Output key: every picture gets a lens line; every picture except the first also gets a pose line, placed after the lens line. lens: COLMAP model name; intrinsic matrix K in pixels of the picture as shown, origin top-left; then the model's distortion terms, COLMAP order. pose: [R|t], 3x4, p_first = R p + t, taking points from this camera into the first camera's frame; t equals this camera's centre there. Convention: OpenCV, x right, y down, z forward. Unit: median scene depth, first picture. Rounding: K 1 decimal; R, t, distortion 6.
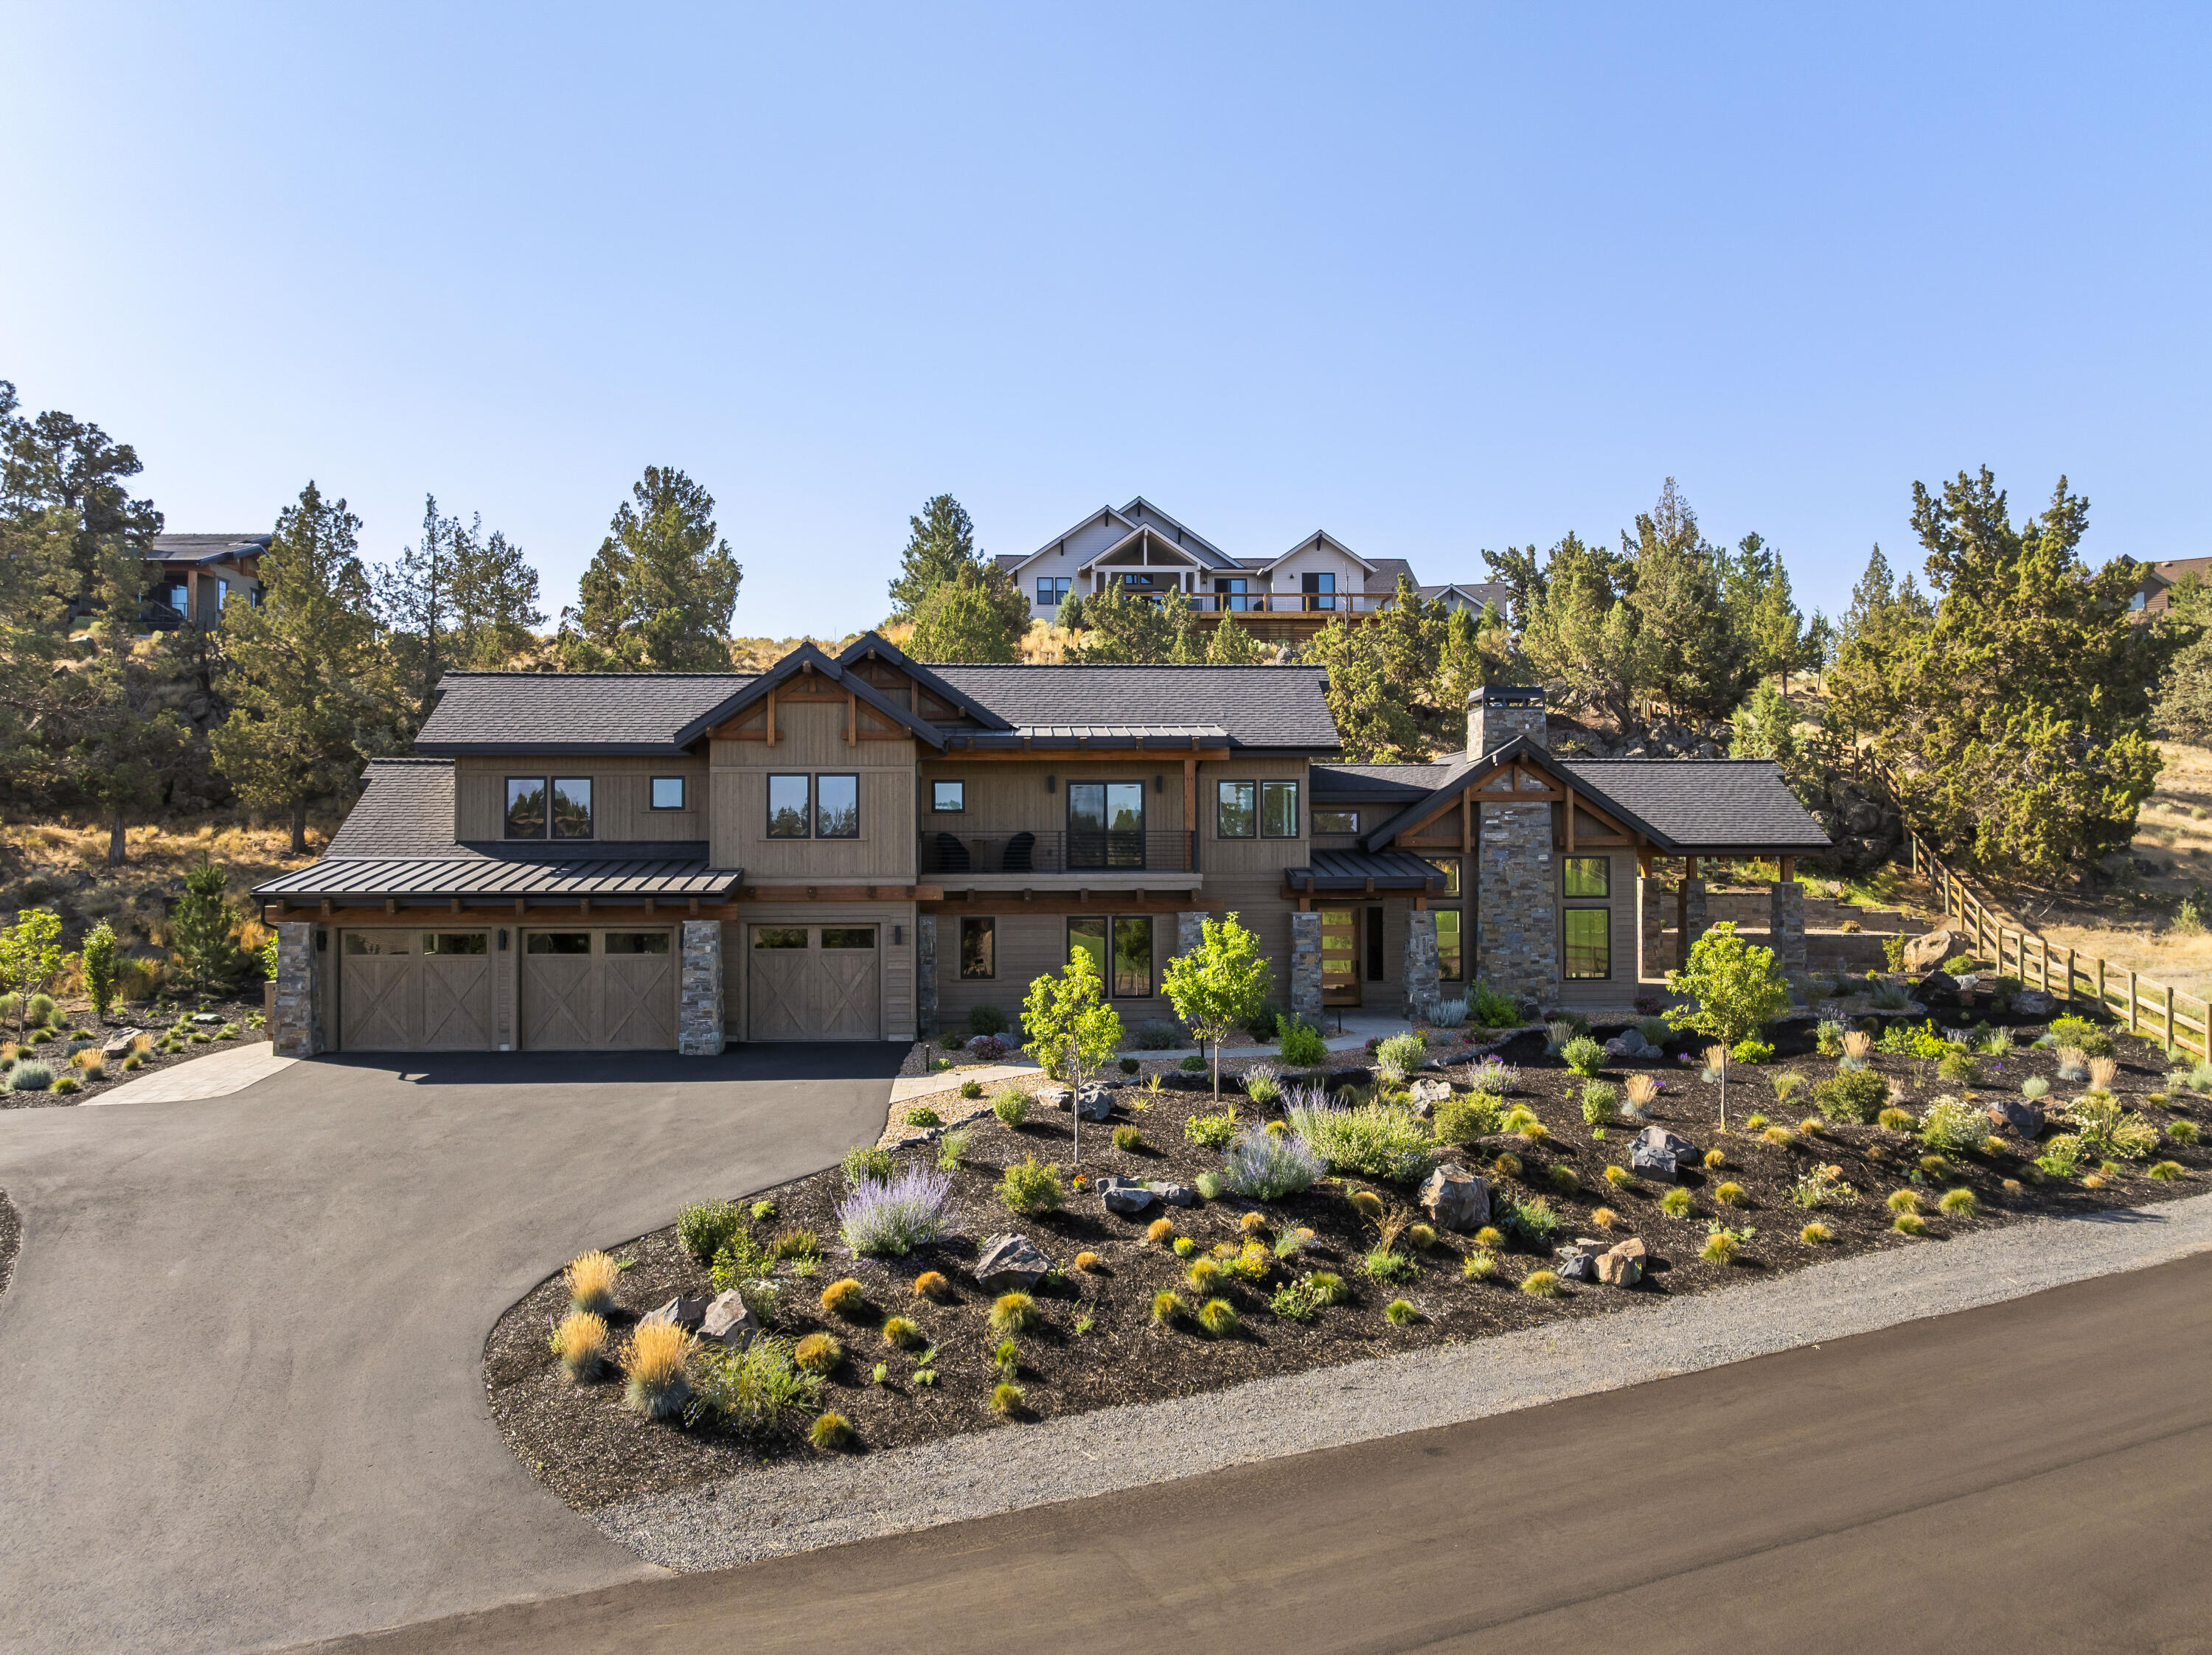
lens RADIAL K [[1556.5, 0, 1106.0], [0, 1556.5, 827.5], [0, 0, 1]] dist [-0.044100, 0.001519]
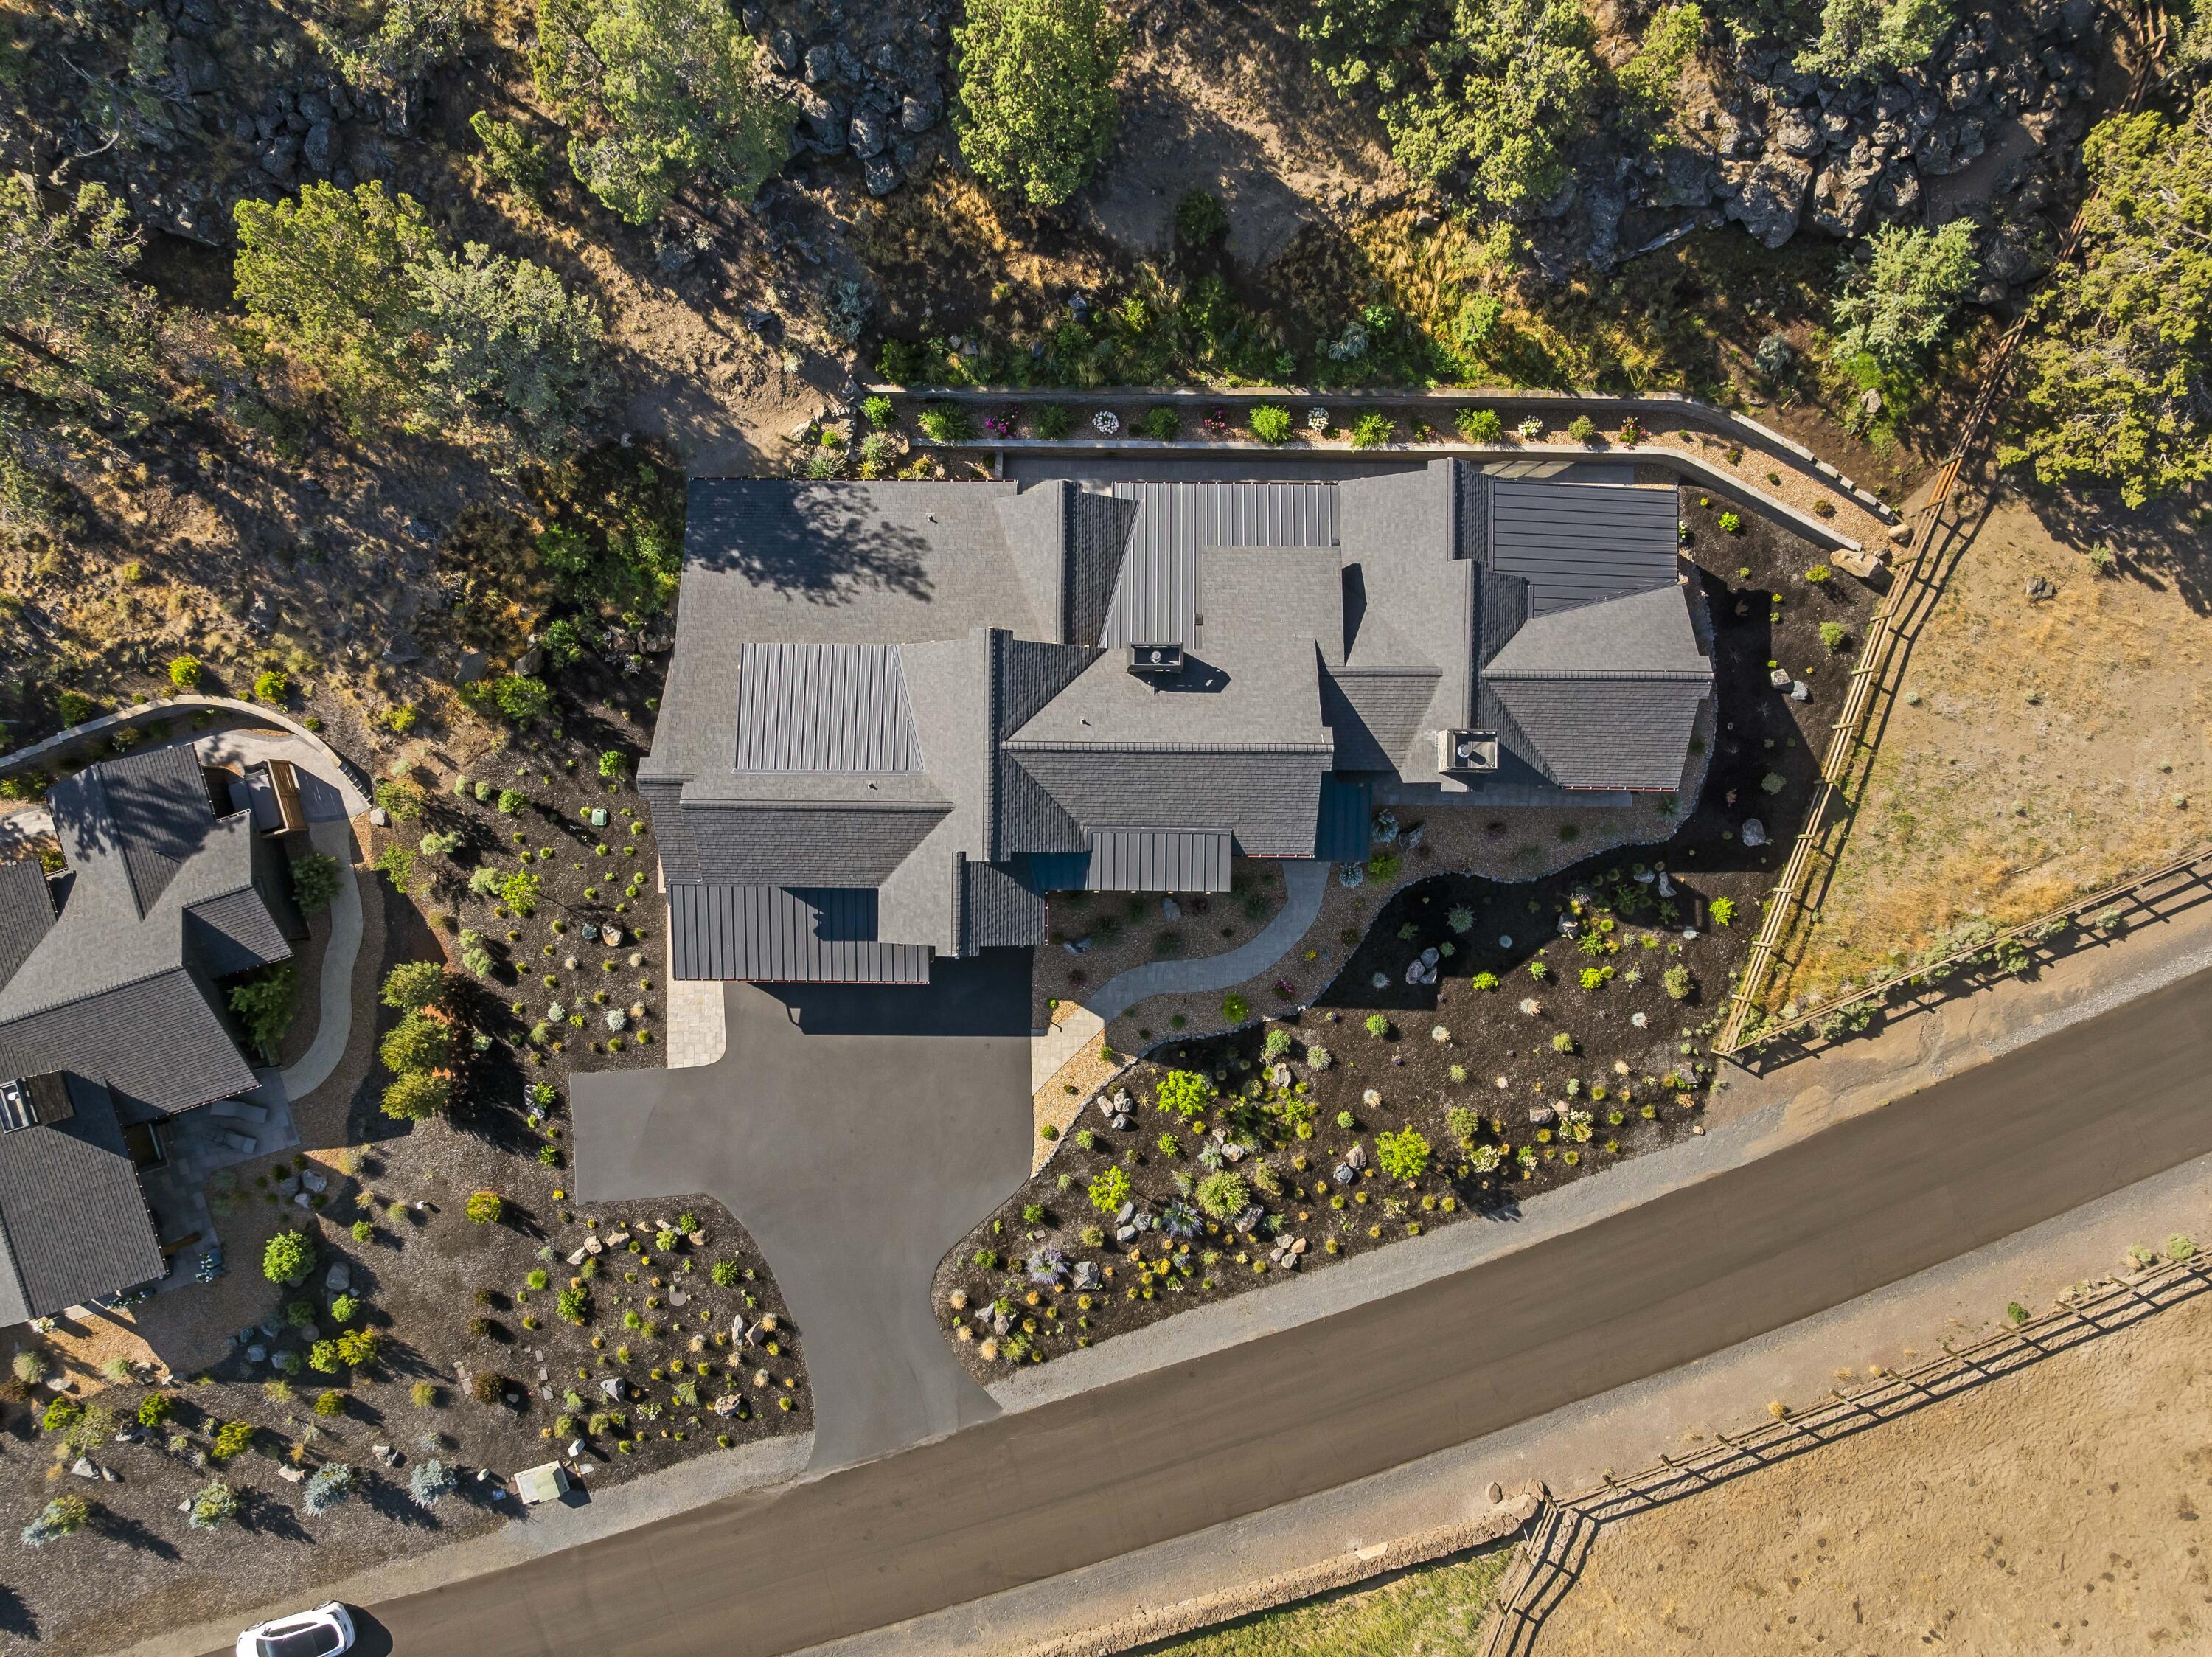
lens RADIAL K [[1556.7, 0, 1106.0], [0, 1556.7, 828.5], [0, 0, 1]] dist [-0.044100, 0.001519]
pose [[0.997429, 0.071603, -0.003055, -0.036645], [0.004141, -0.015020, 0.999879, -1.388460], [0.071548, -0.997320, -0.015278, 0.953160]]
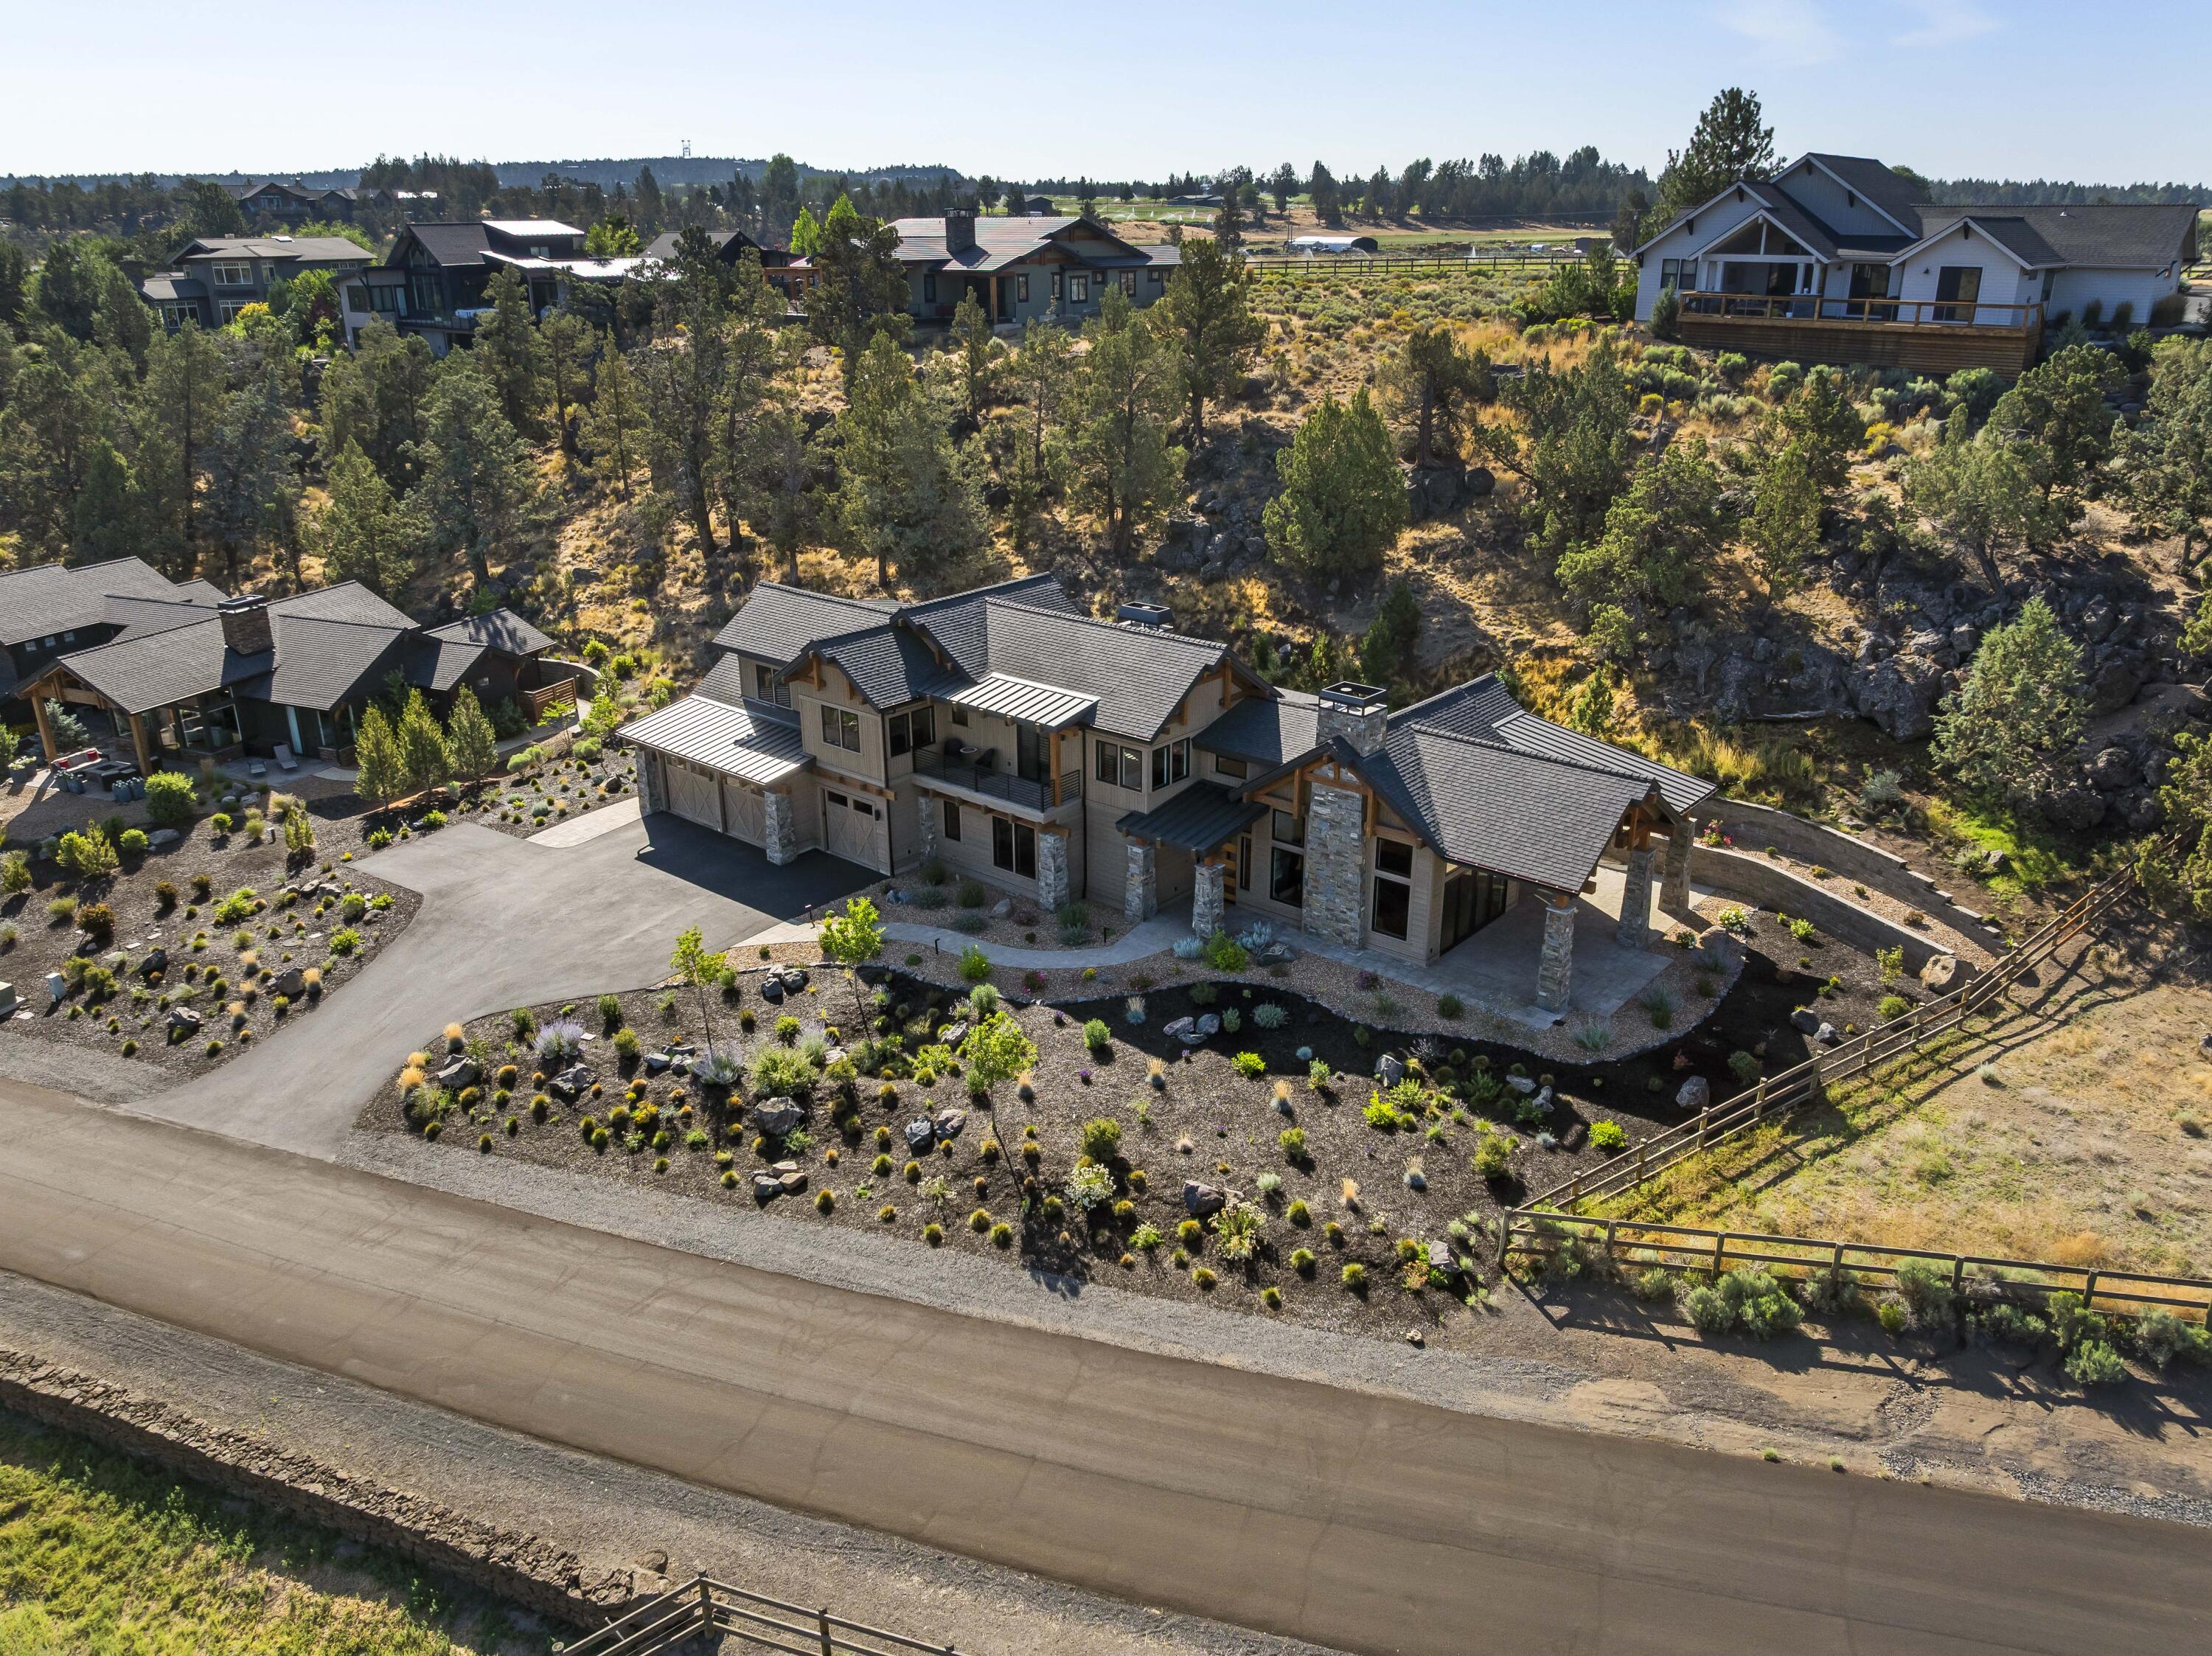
lens RADIAL K [[1556.6, 0, 1106.0], [0, 1556.6, 828.0], [0, 0, 1]] dist [-0.044100, 0.001519]
pose [[0.717771, 0.253212, -0.648605, 0.928059], [0.016027, 0.925275, 0.378958, -0.448606], [0.696094, -0.282401, 0.660078, 0.067894]]
